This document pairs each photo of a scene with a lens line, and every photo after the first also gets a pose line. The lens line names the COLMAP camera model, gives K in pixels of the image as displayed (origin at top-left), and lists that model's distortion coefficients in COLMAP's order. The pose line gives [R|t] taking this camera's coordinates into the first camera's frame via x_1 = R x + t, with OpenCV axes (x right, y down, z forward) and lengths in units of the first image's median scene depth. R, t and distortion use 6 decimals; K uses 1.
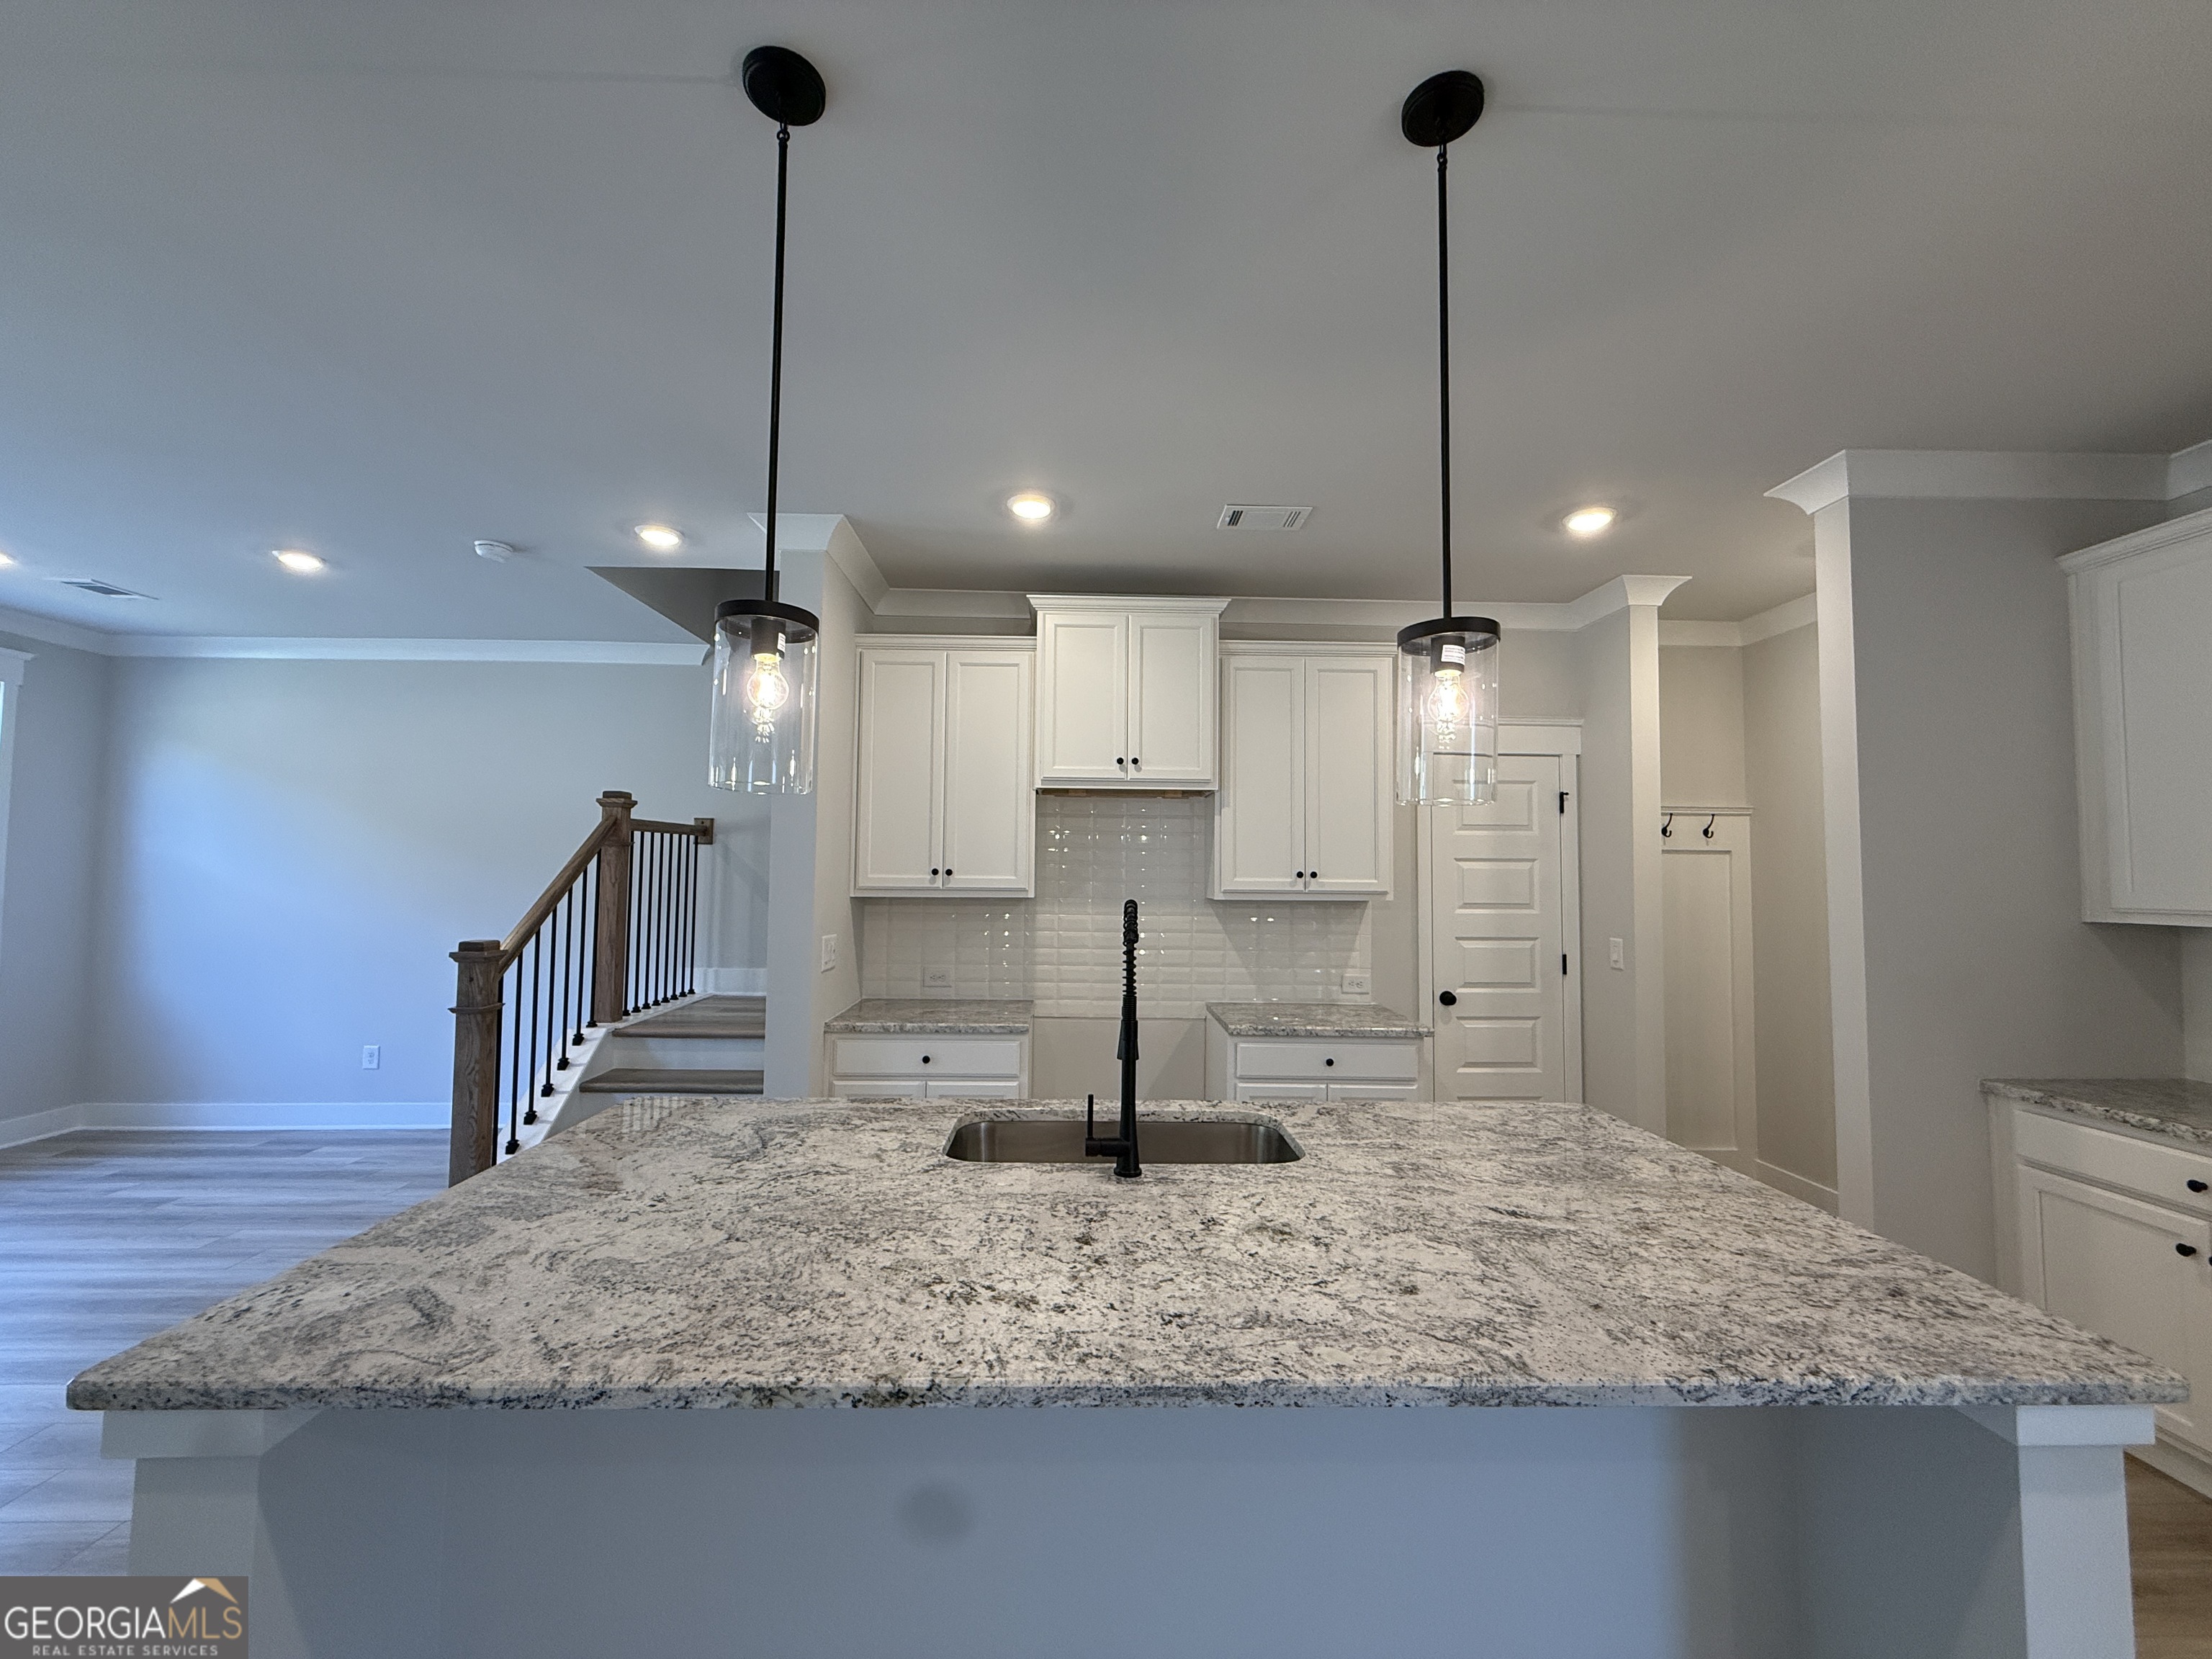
lens RADIAL K [[880.9, 0, 1098.4], [0, 880.9, 830.1], [0, 0, 1]] dist [-0.000883, 0.000570]
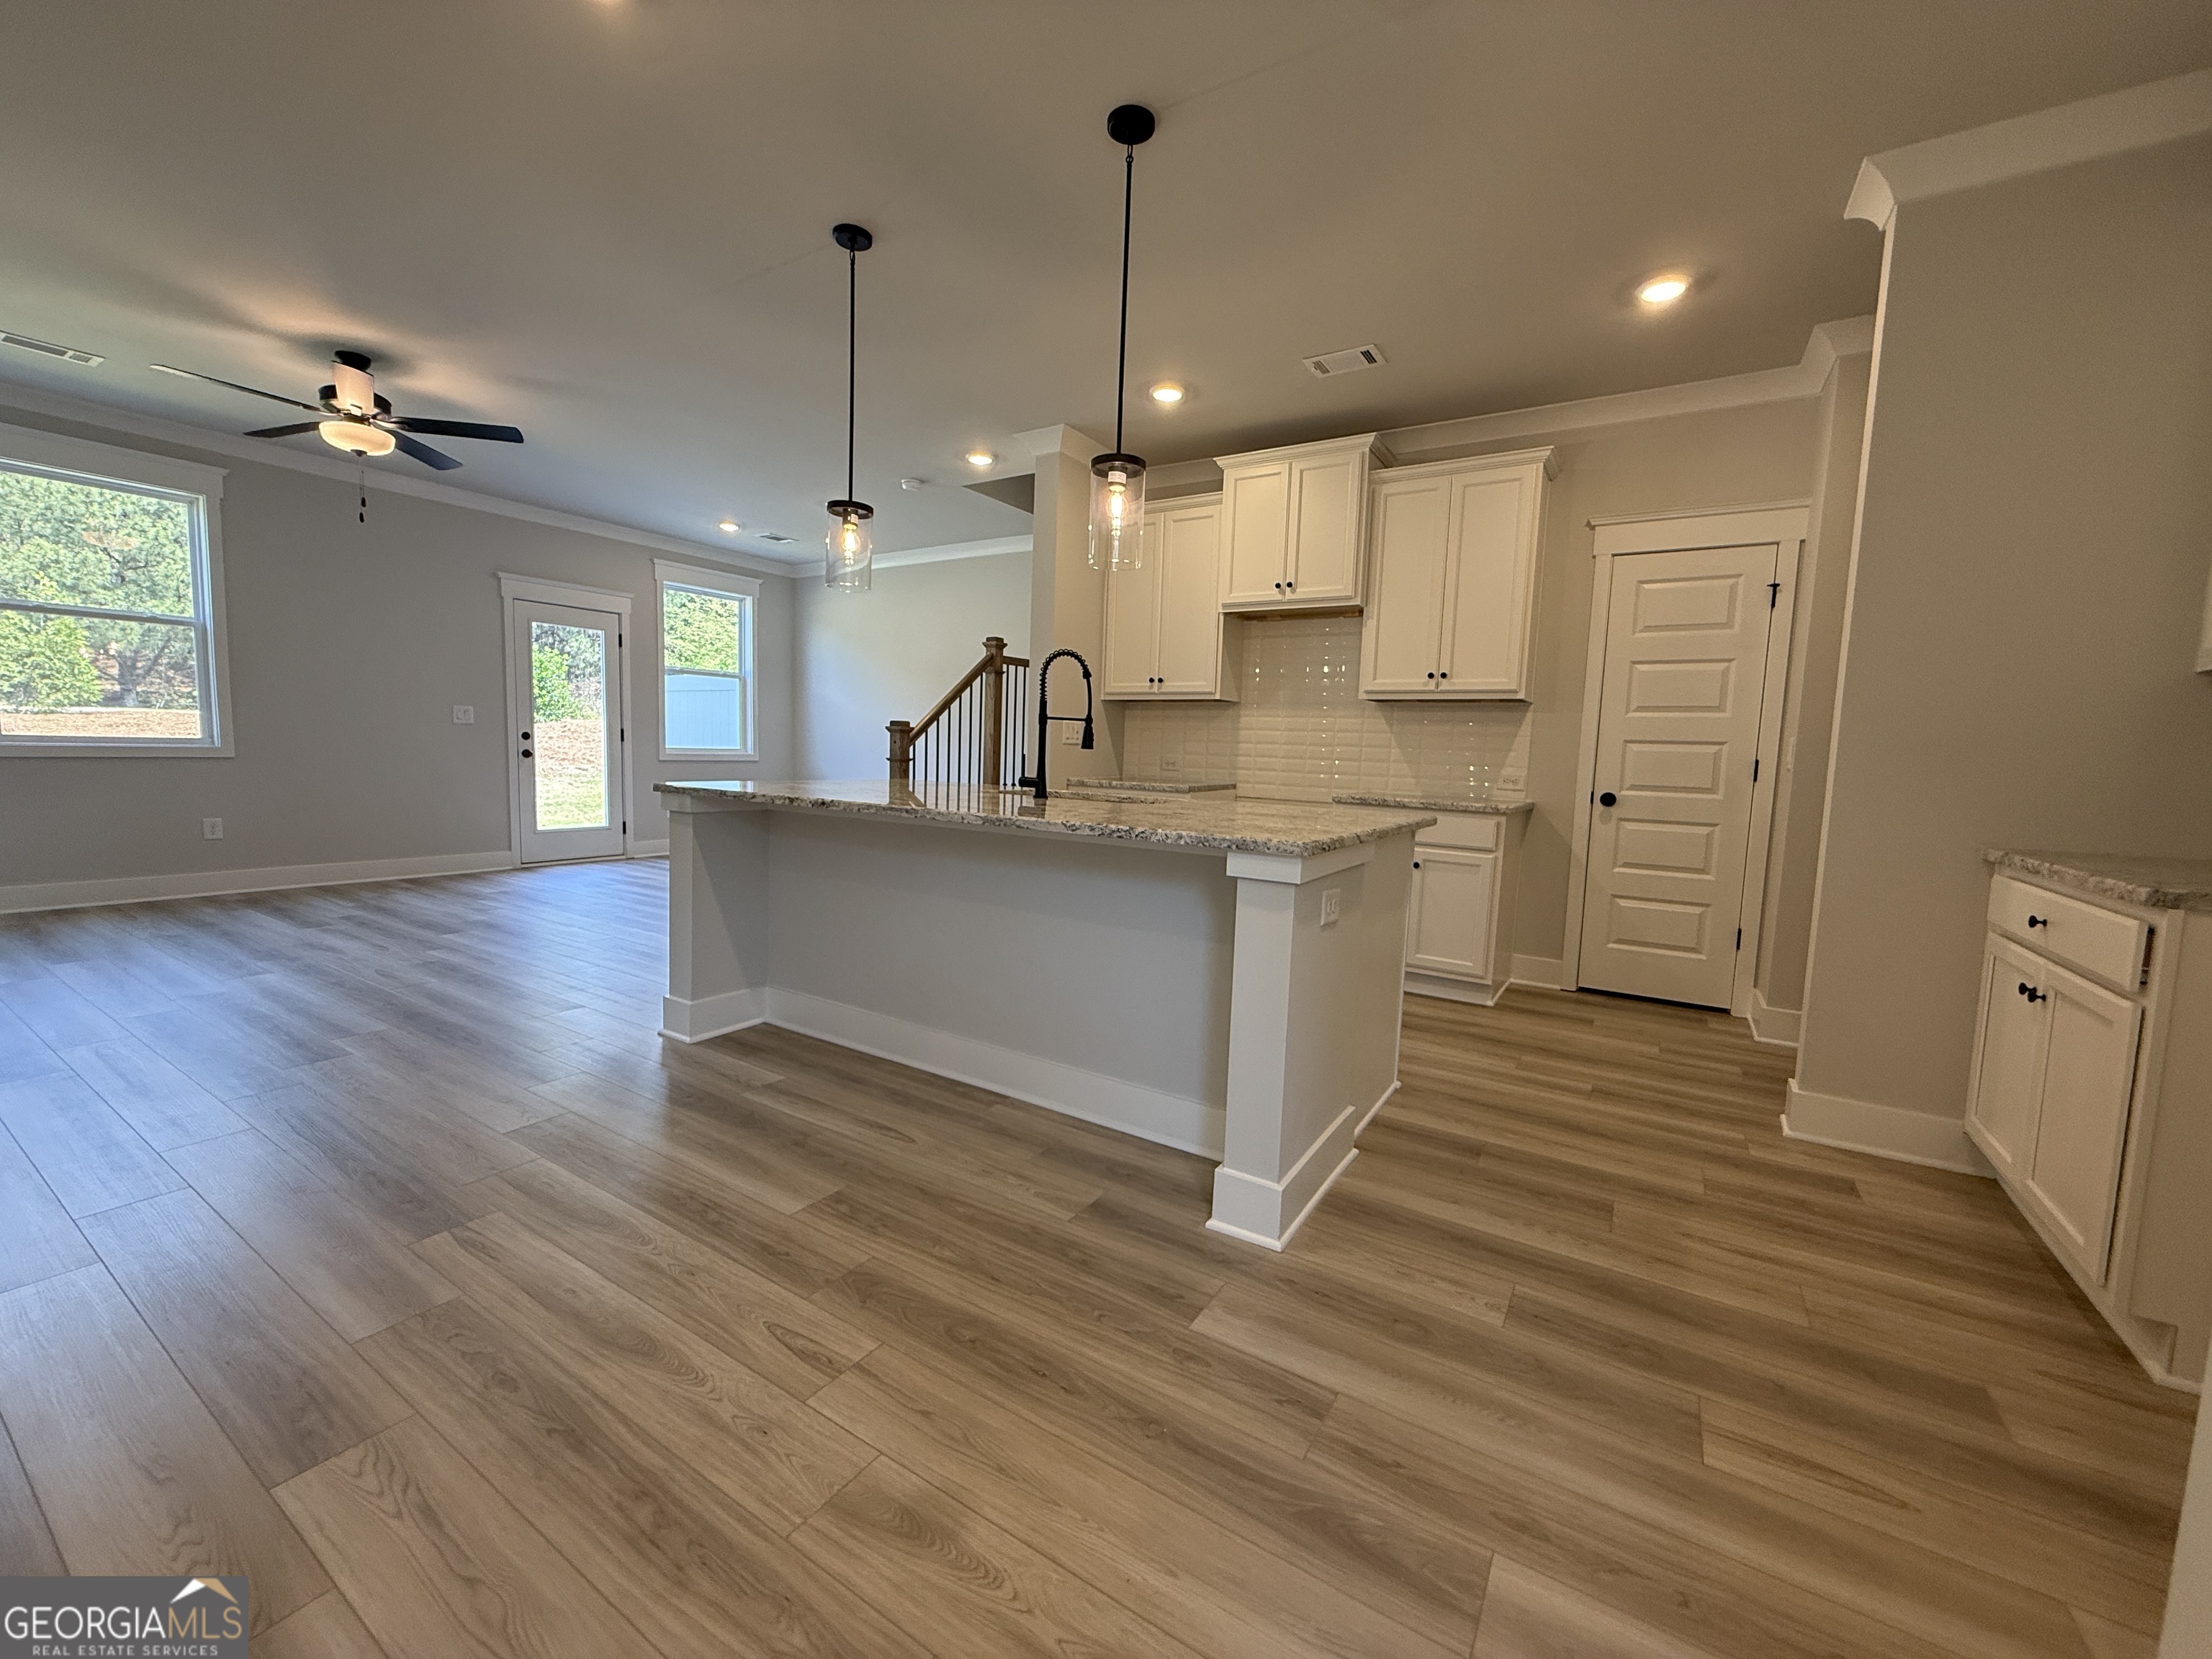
lens RADIAL K [[880.9, 0, 1094.6], [0, 880.9, 828.1], [0, 0, 1]] dist [-0.000883, 0.000570]
pose [[0.824154, 0.070019, -0.562021, 0.533120], [0.002366, 0.991894, 0.127044, 0.102222], [0.566361, -0.106034, 0.817308, -0.198978]]
